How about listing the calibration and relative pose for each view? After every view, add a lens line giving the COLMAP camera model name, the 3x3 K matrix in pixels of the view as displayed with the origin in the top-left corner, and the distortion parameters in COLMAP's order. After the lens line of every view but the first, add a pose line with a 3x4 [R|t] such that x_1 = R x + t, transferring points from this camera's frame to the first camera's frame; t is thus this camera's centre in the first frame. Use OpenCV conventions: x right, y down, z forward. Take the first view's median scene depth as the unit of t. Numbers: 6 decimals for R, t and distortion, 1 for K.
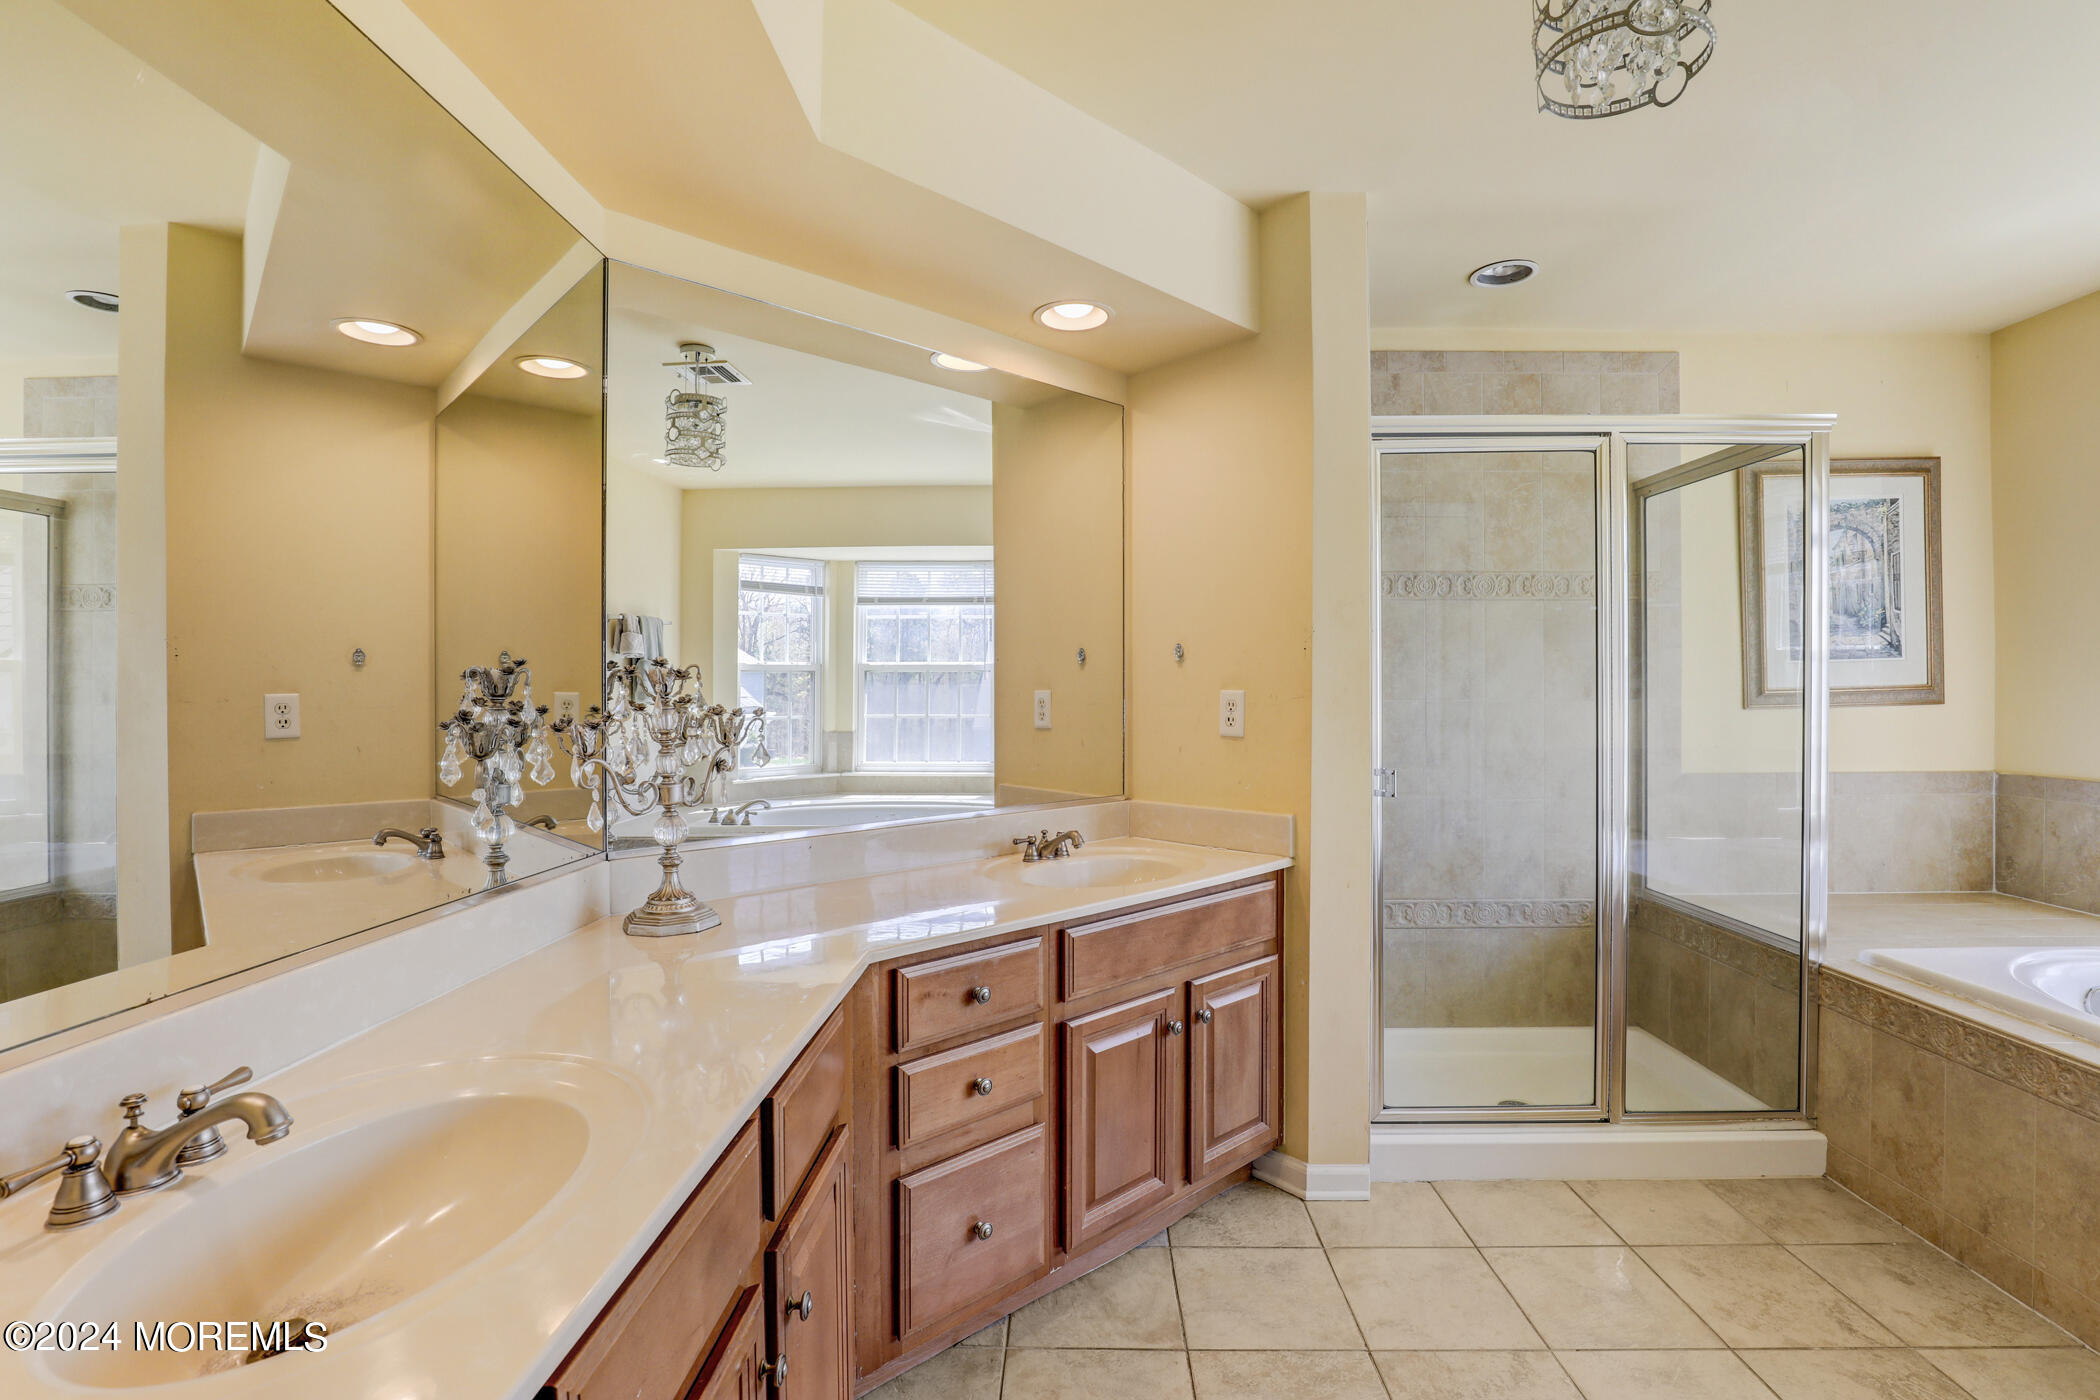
lens RADIAL K [[974.7, 0, 1049.2], [0, 974.7, 689.0], [0, 0, 1]] dist [-0.036779, 0.005787]
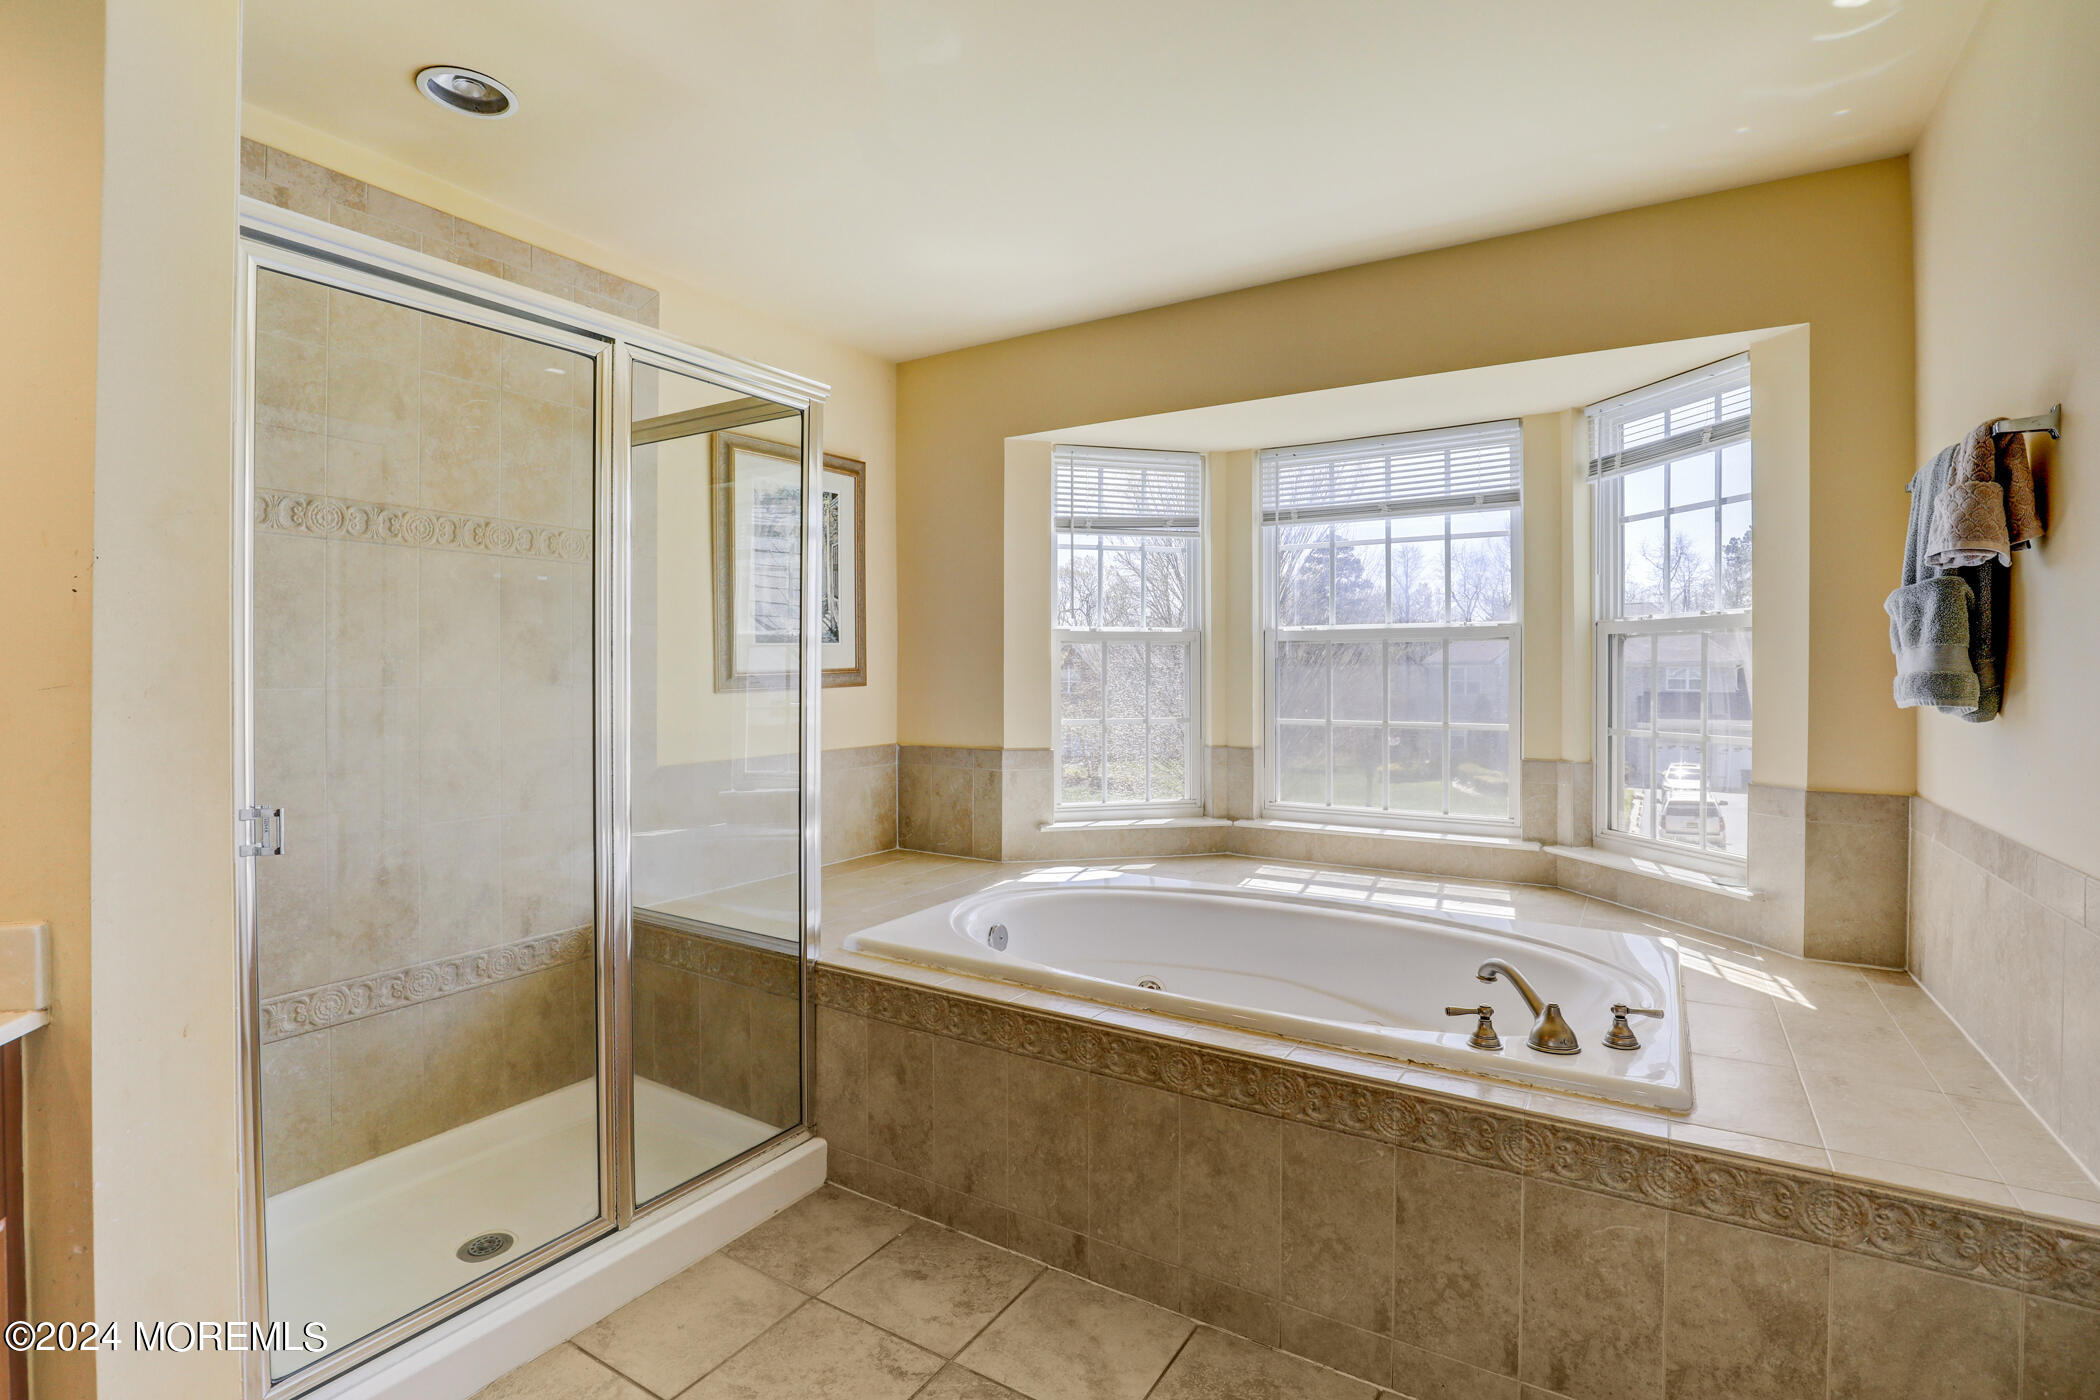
lens RADIAL K [[974.7, 0, 1055.0], [0, 974.7, 672.5], [0, 0, 1]] dist [-0.036779, 0.005787]
pose [[0.504814, 0.001455, 0.863227, 0.081660], [-0.001917, 0.999998, -0.000564, 0.000742], [-0.863226, -0.001370, 0.504816, 0.261780]]
